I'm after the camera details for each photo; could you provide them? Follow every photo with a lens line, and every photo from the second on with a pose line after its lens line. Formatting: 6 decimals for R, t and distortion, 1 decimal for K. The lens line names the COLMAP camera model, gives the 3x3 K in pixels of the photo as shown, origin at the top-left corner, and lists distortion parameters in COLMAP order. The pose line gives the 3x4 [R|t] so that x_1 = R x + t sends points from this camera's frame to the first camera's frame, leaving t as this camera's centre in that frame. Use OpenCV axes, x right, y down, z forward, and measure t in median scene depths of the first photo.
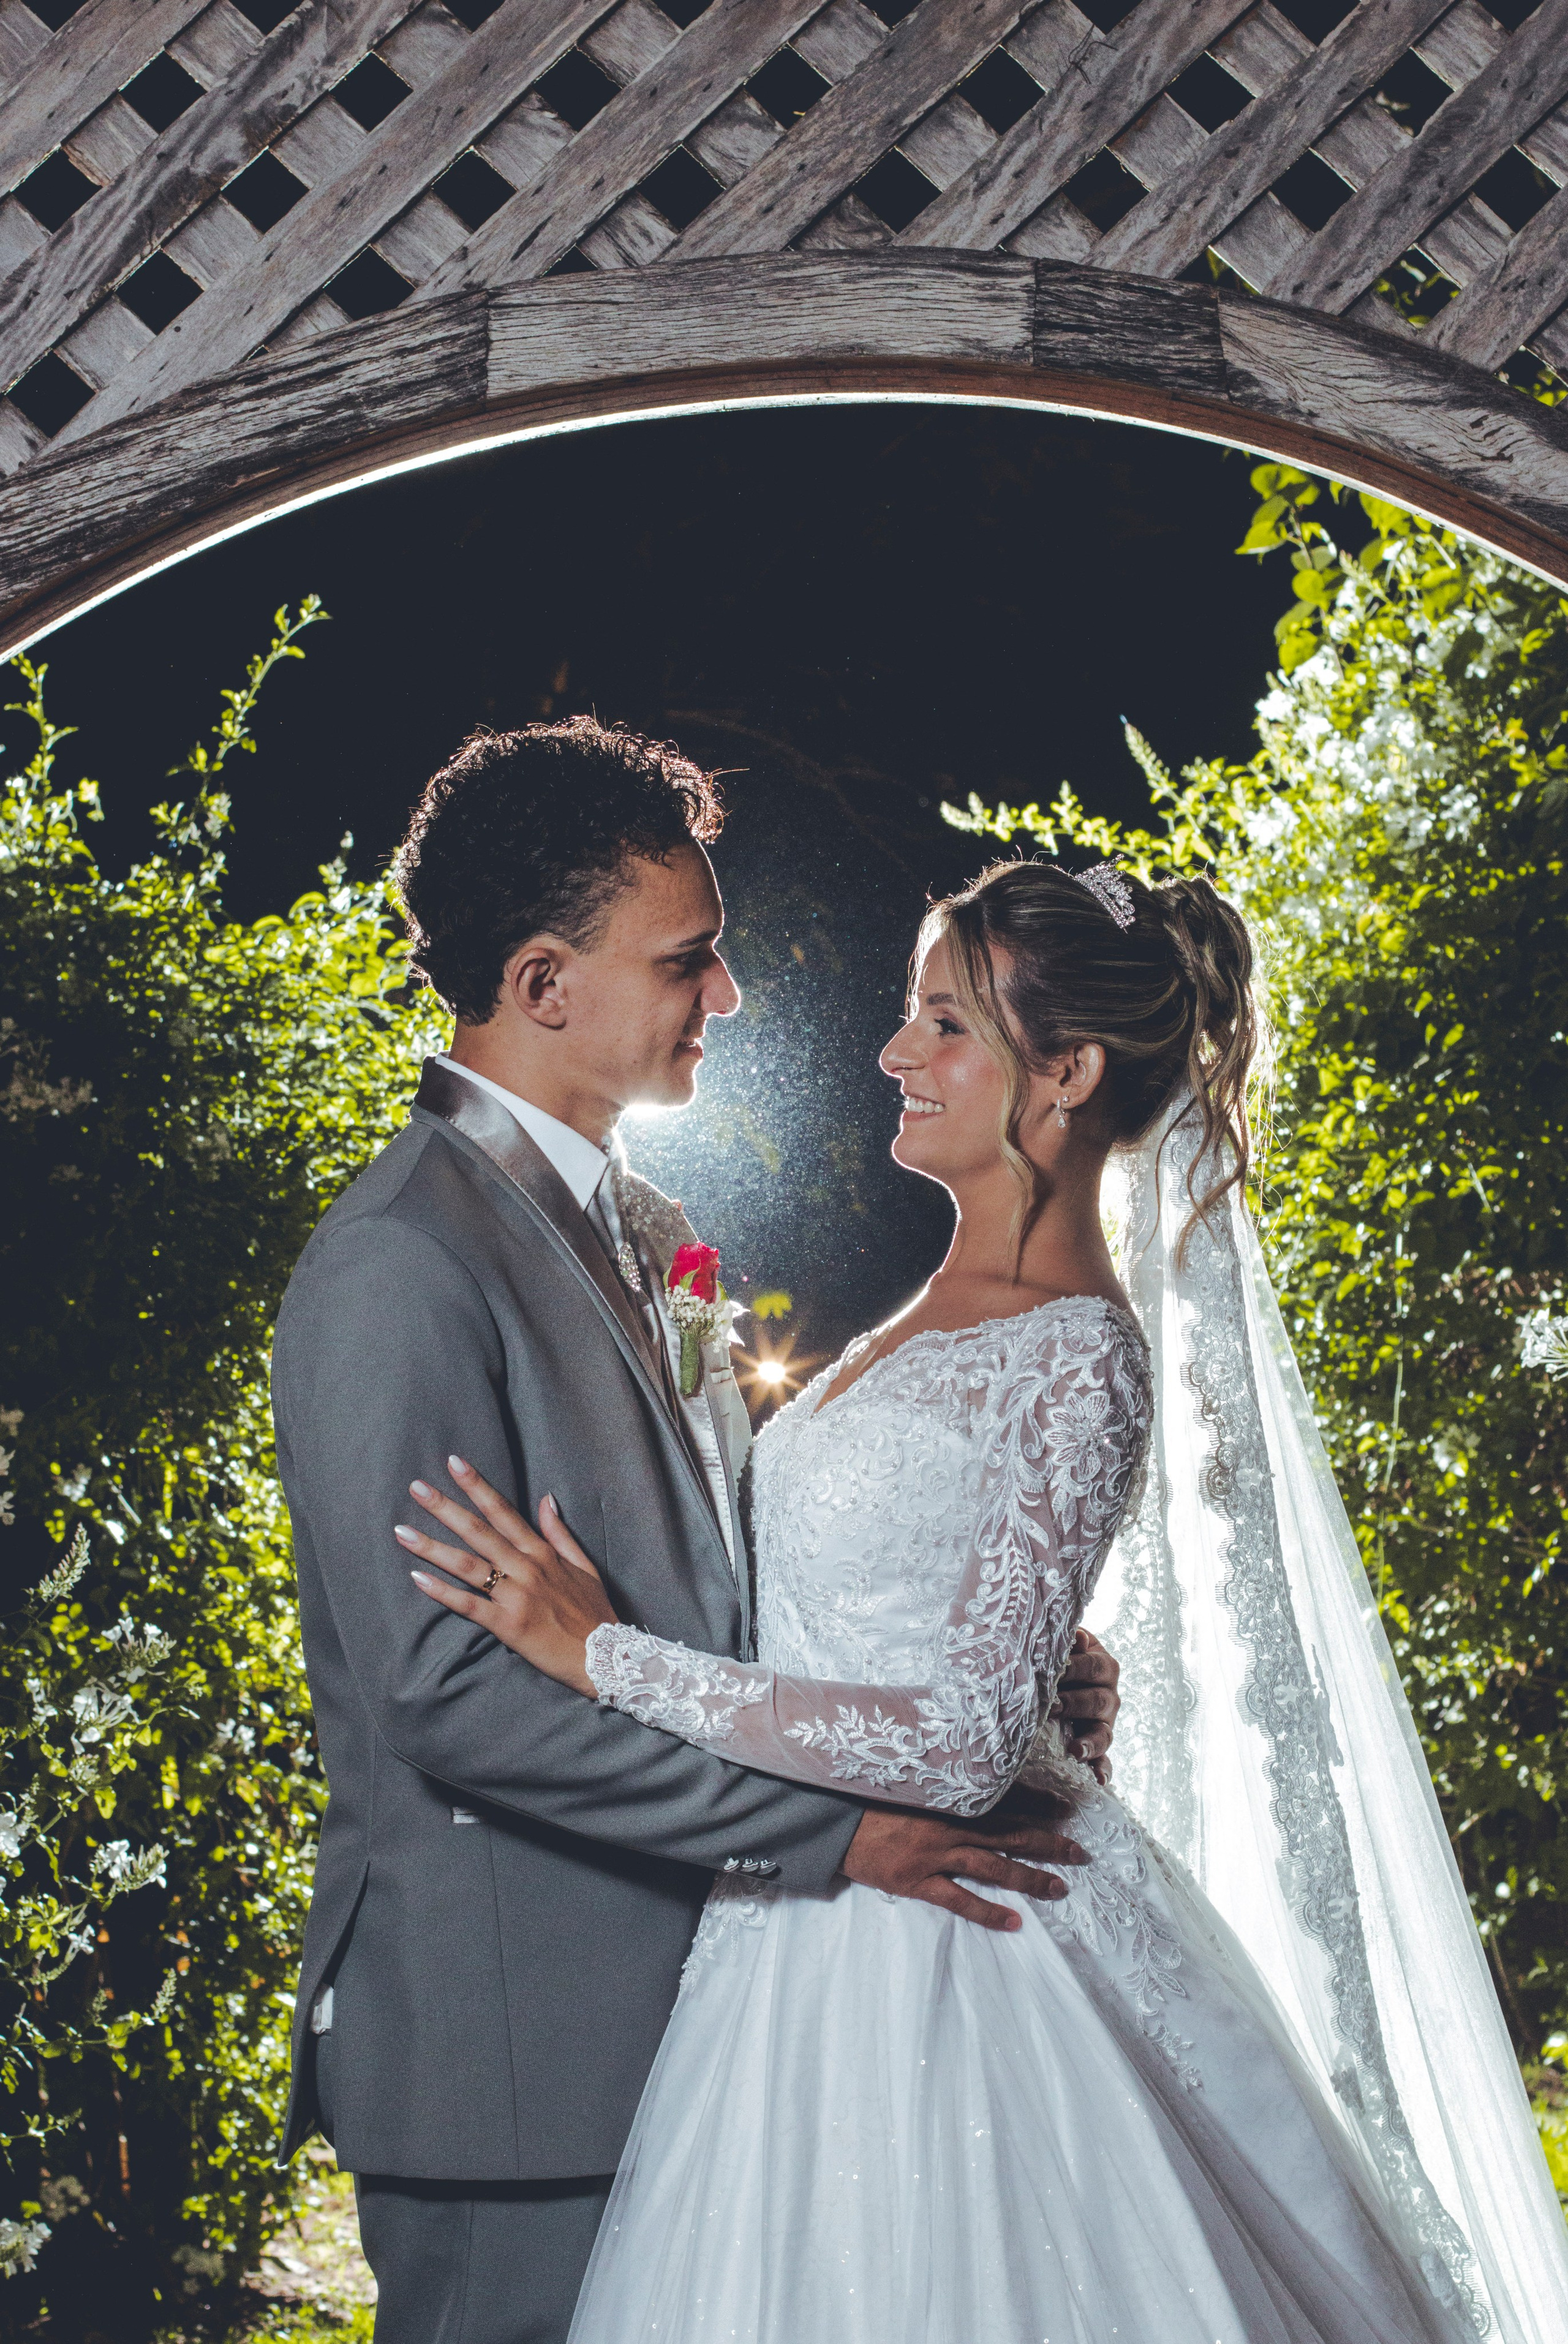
lens RADIAL K [[6101.3, 0, 788.8], [0, 6101.3, 1164.8], [0, 0, 1]] dist [-0.000224, 0.000000]
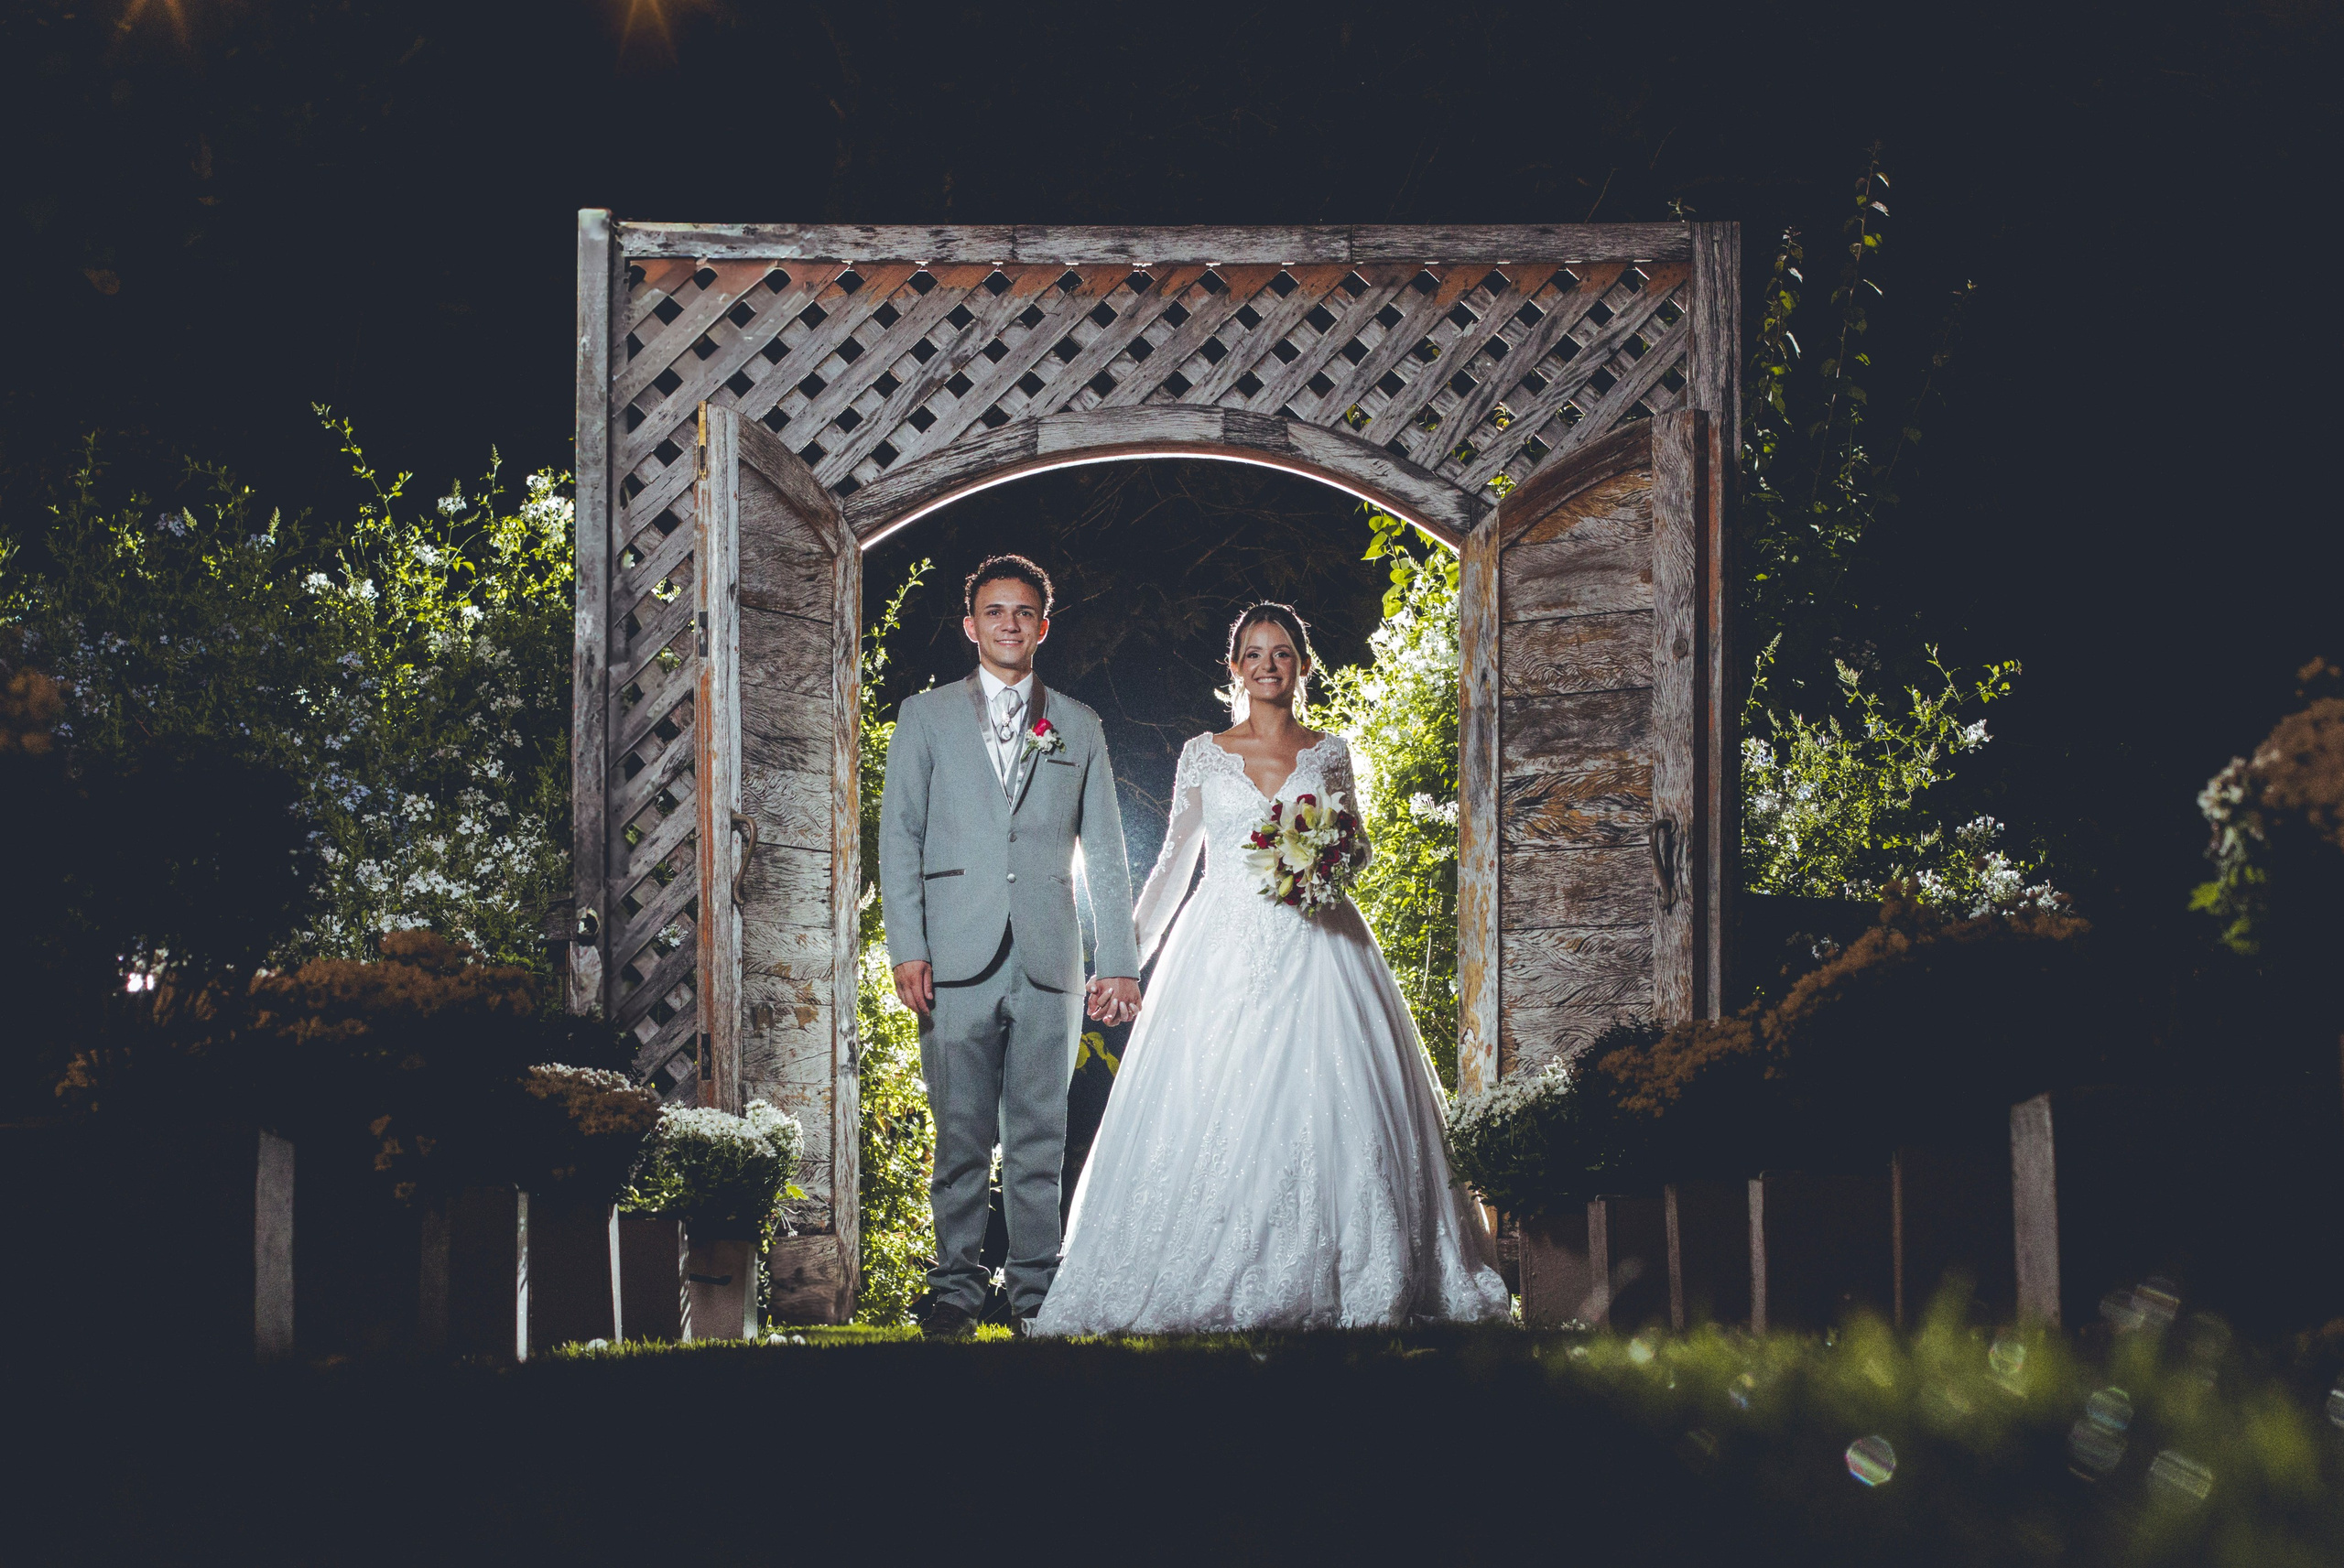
lens RADIAL K [[6101.1, 0, 1169.8], [0, 6101.1, 786.6], [0, 0, 1]] dist [-0.000224, 0.000000]
pose [[0.999970, 0.000457, 0.007760, -0.008402], [0.000234, 0.996045, -0.088855, 0.287533], [-0.007770, 0.088854, 0.996014, -1.865127]]
